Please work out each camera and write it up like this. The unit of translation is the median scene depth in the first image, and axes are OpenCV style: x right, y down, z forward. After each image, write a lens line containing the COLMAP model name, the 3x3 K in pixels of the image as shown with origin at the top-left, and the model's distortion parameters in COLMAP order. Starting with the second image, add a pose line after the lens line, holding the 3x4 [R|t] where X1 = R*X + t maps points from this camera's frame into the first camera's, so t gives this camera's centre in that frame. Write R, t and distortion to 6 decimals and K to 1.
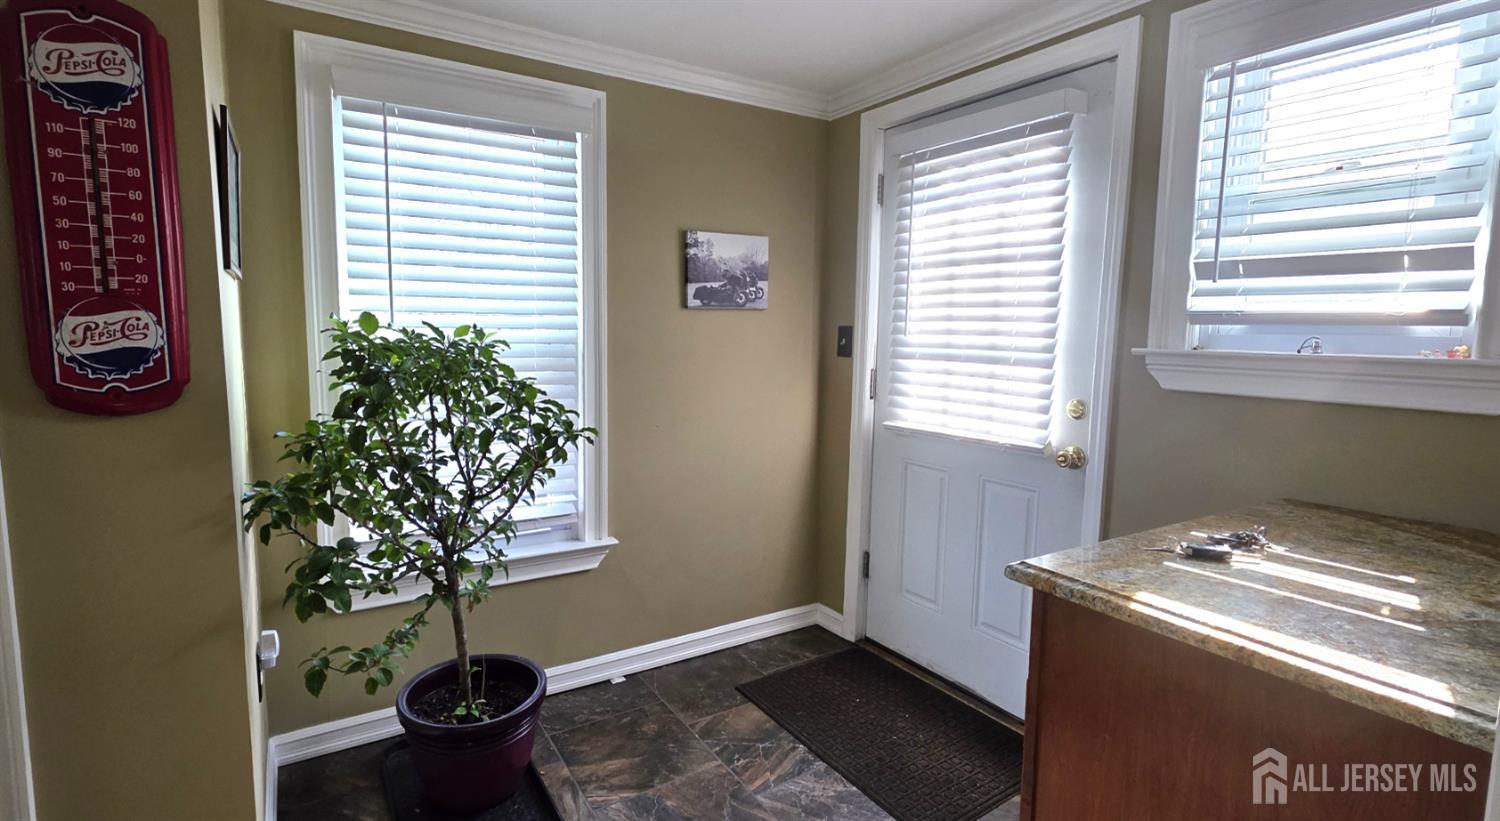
lens RADIAL K [[712.7, 0, 750.0], [0, 712.7, 410.5], [0, 0, 1]] dist [0.000470, -0.000703]
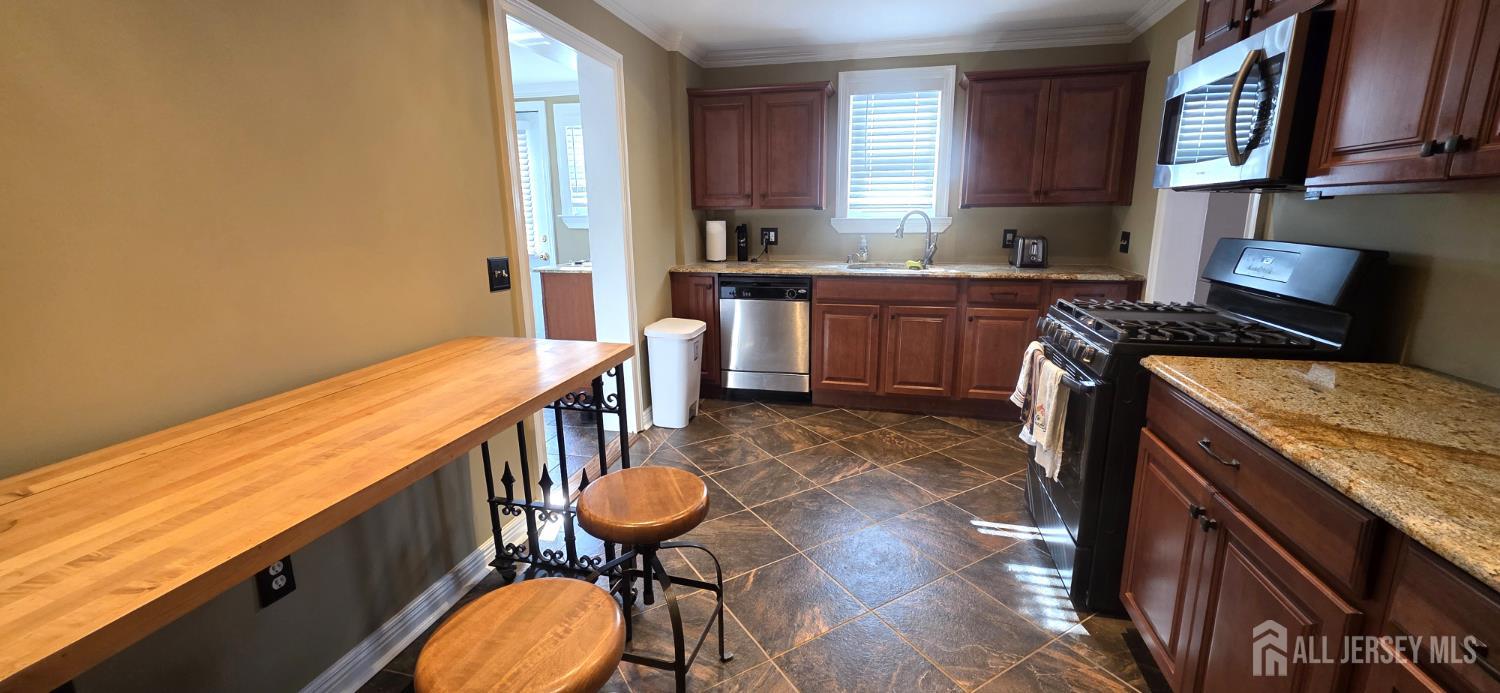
lens RADIAL K [[588.2, 0, 750.0], [0, 588.2, 346.5], [0, 0, 1]] dist [0.002388, 0.000018]
pose [[0.722520, -0.175440, 0.668719, -0.276649], [0.099605, 0.983590, 0.150428, 0.071711], [-0.684137, -0.042080, 0.728138, -0.603795]]
